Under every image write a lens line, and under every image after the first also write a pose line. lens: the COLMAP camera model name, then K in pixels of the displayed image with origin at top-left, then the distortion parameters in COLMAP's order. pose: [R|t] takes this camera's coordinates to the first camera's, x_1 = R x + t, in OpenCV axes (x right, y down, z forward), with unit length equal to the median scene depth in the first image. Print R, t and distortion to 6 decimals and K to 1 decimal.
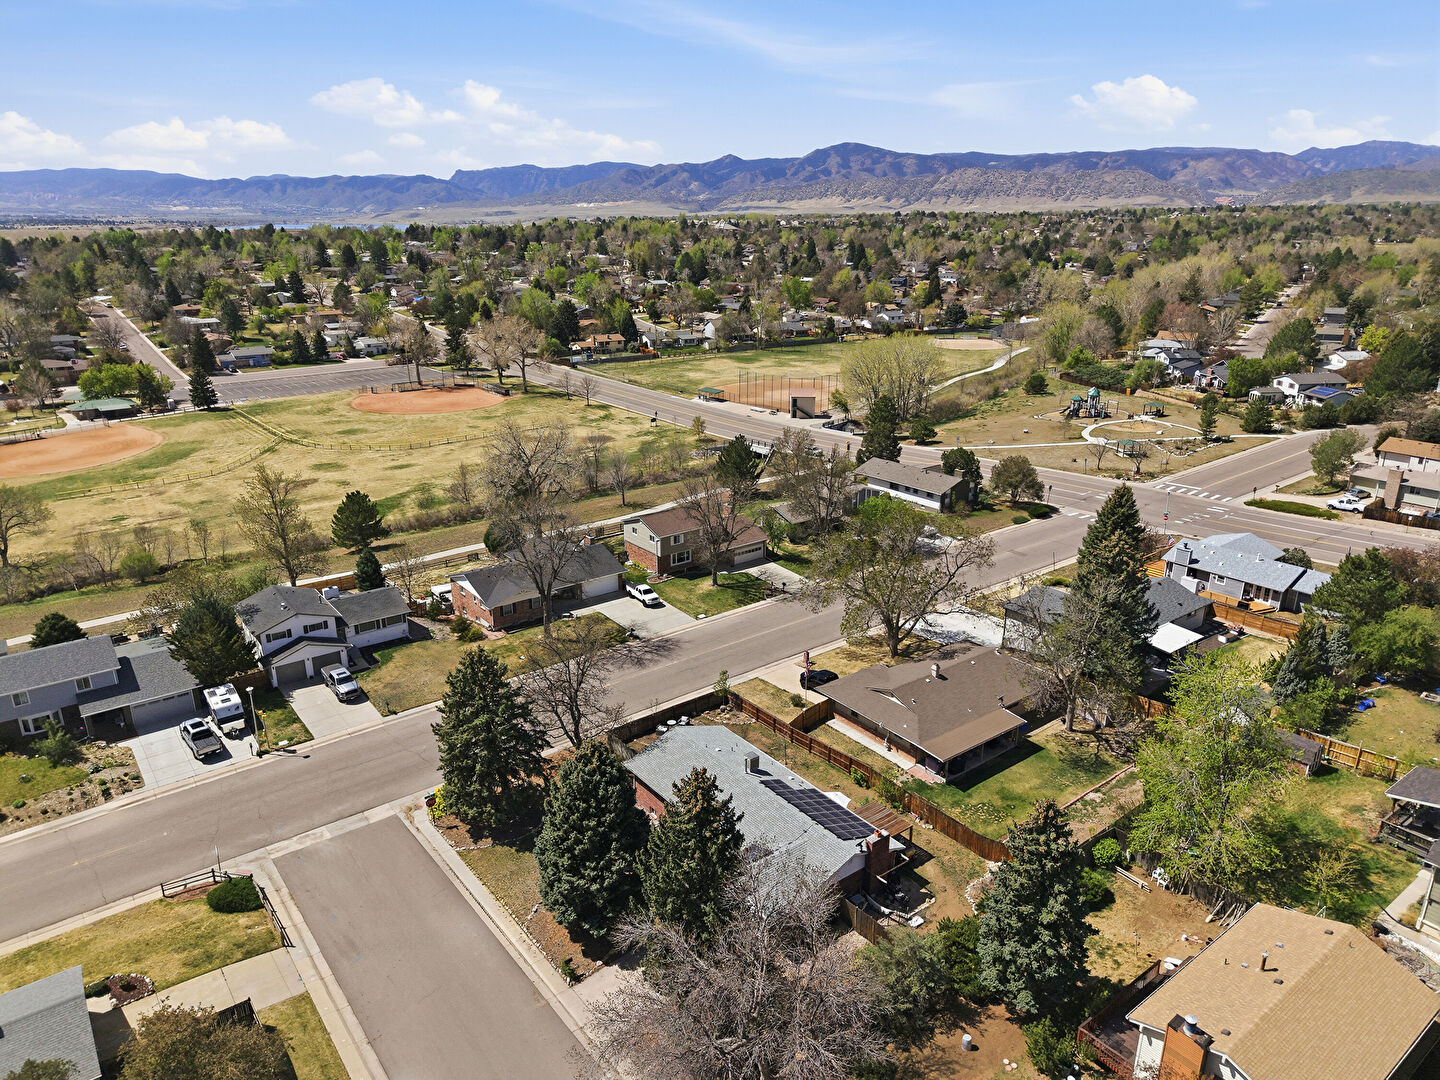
lens RADIAL K [[957.7, 0, 726.6], [0, 957.7, 541.7], [0, 0, 1]] dist [0.009168, -0.006969]
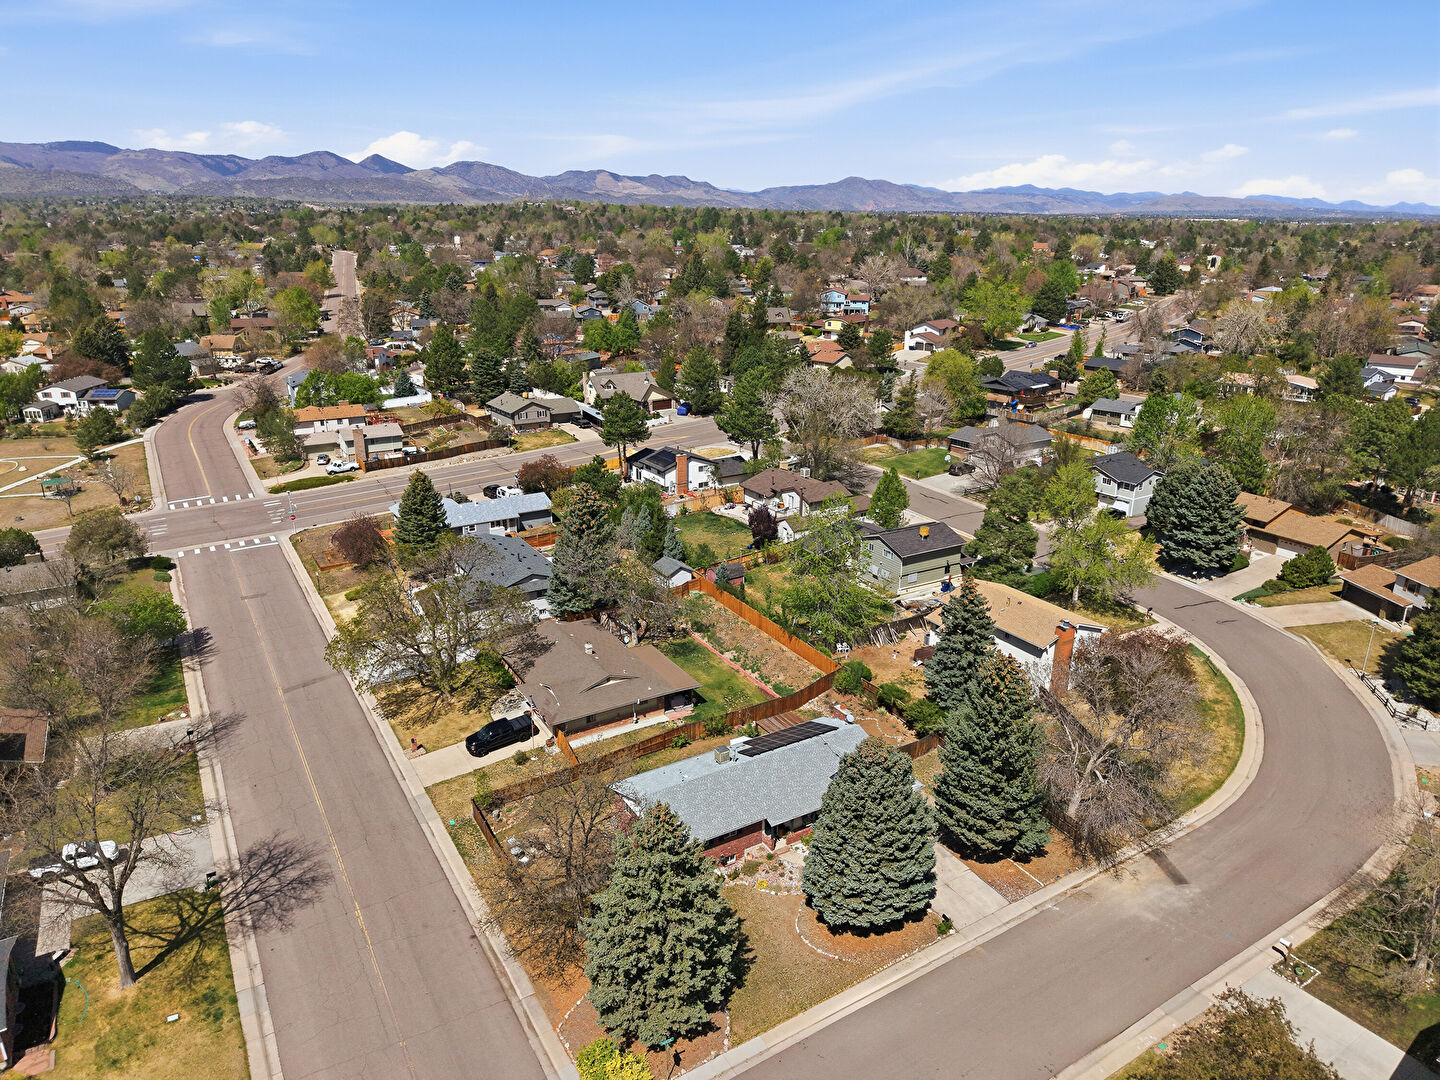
lens RADIAL K [[957.7, 0, 726.6], [0, 957.7, 541.7], [0, 0, 1]] dist [0.009168, -0.006969]
pose [[0.111702, -0.318104, 0.941452, -0.172515], [0.314812, 0.909913, 0.270095, -0.050381], [-0.942558, 0.266210, 0.201782, 0.144340]]
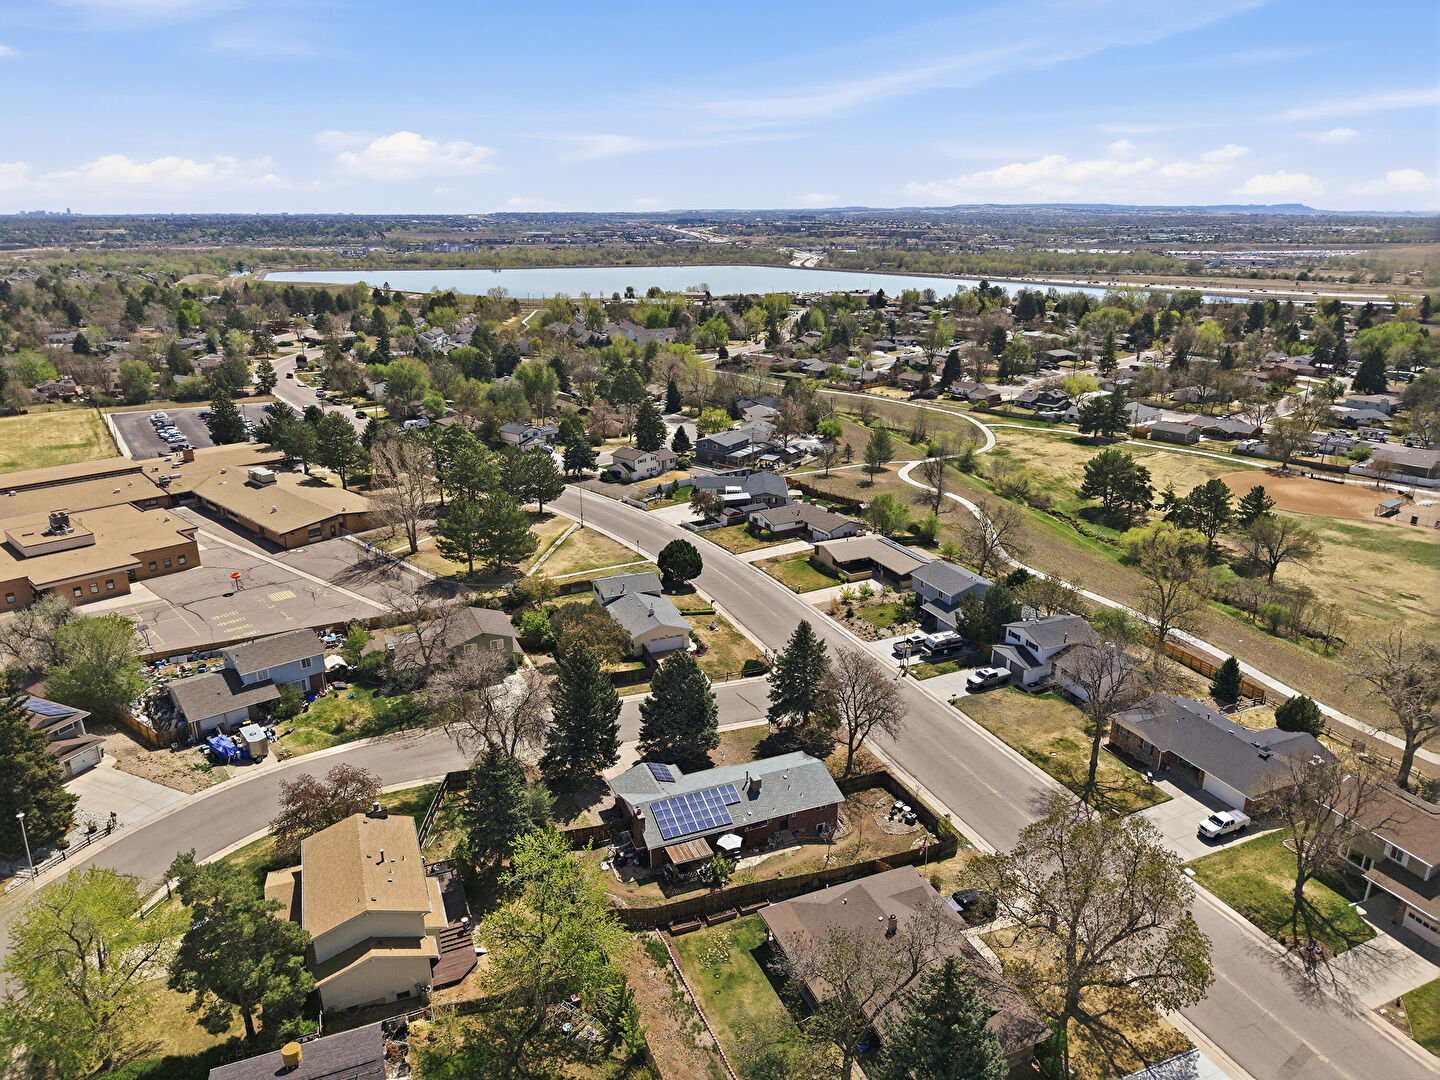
lens RADIAL K [[961.1, 0, 725.9], [0, 961.1, 533.4], [0, 0, 1]] dist [0.064653, -0.100330]
pose [[-0.250380, 0.297523, -0.921298, 0.229810], [-0.315413, 0.874623, 0.368169, -0.108539], [0.915328, 0.382772, -0.125145, 0.197907]]
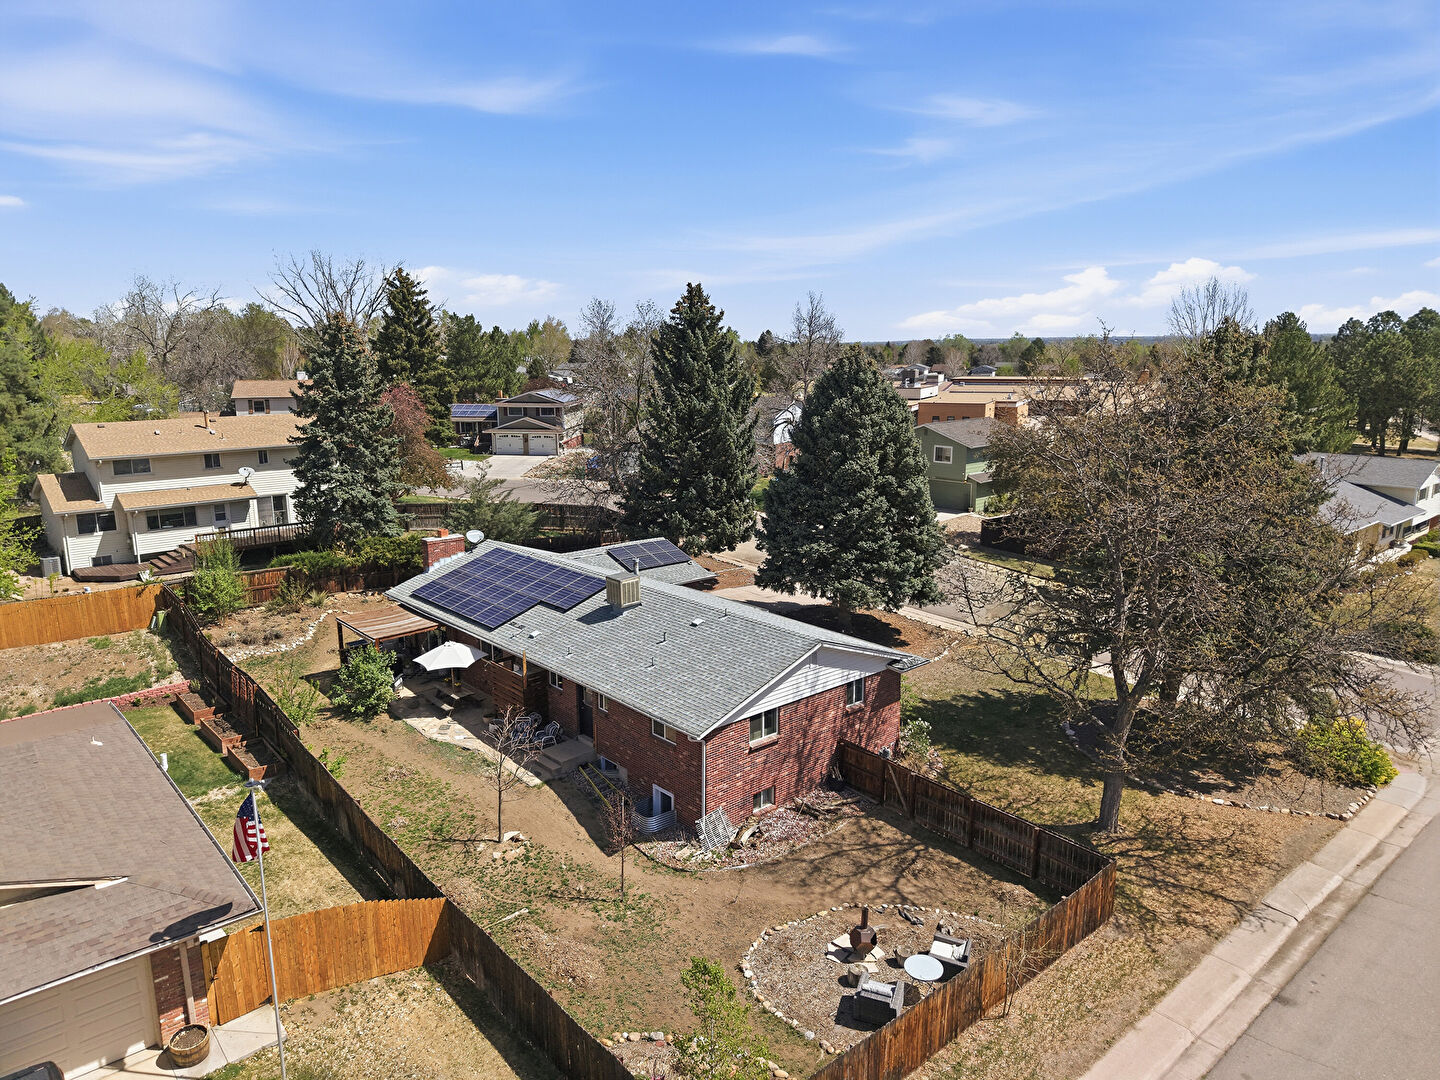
lens RADIAL K [[979.3, 0, 725.7], [0, 979.3, 505.4], [0, 0, 1]] dist [0.008106, -0.003971]
pose [[-0.997912, 0.019891, -0.061456, 0.000478], [-0.011587, 0.880858, 0.473238, -0.006071], [0.063547, 0.472962, -0.878788, 0.277947]]
